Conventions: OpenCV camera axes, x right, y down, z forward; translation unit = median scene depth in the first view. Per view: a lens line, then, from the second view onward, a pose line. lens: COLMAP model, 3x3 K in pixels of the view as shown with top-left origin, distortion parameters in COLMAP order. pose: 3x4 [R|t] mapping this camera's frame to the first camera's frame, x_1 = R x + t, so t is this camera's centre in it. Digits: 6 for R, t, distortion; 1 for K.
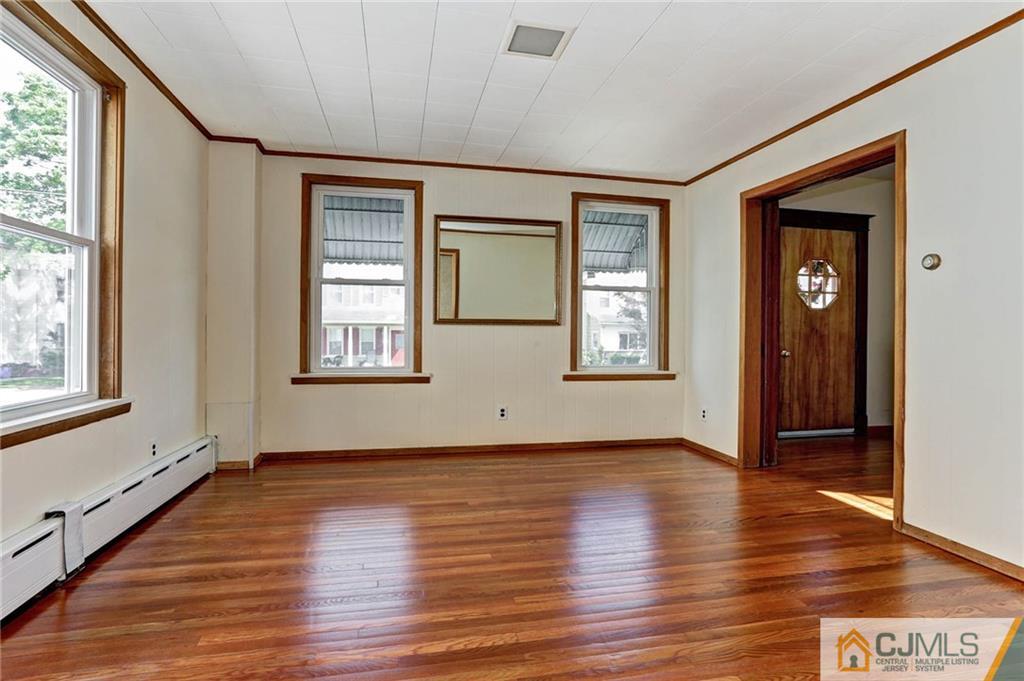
lens RADIAL K [[515.4, 0, 506.7], [0, 515.4, 326.8], [0, 0, 1]] dist [-0.031024, 0.001000]
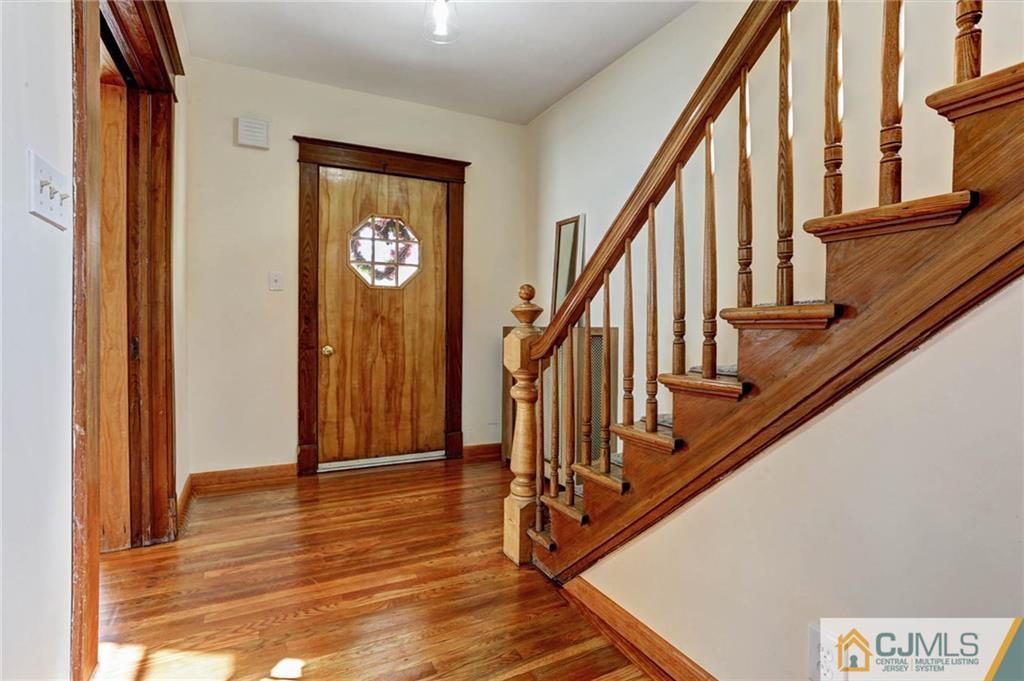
lens RADIAL K [[515.4, 0, 506.7], [0, 515.4, 326.8], [0, 0, 1]] dist [-0.031024, 0.001000]
pose [[0.966429, -0.001580, 0.256929, 0.589374], [-0.002319, 0.999887, 0.014873, 0.009048], [-0.256924, -0.014969, 0.966316, 0.259564]]
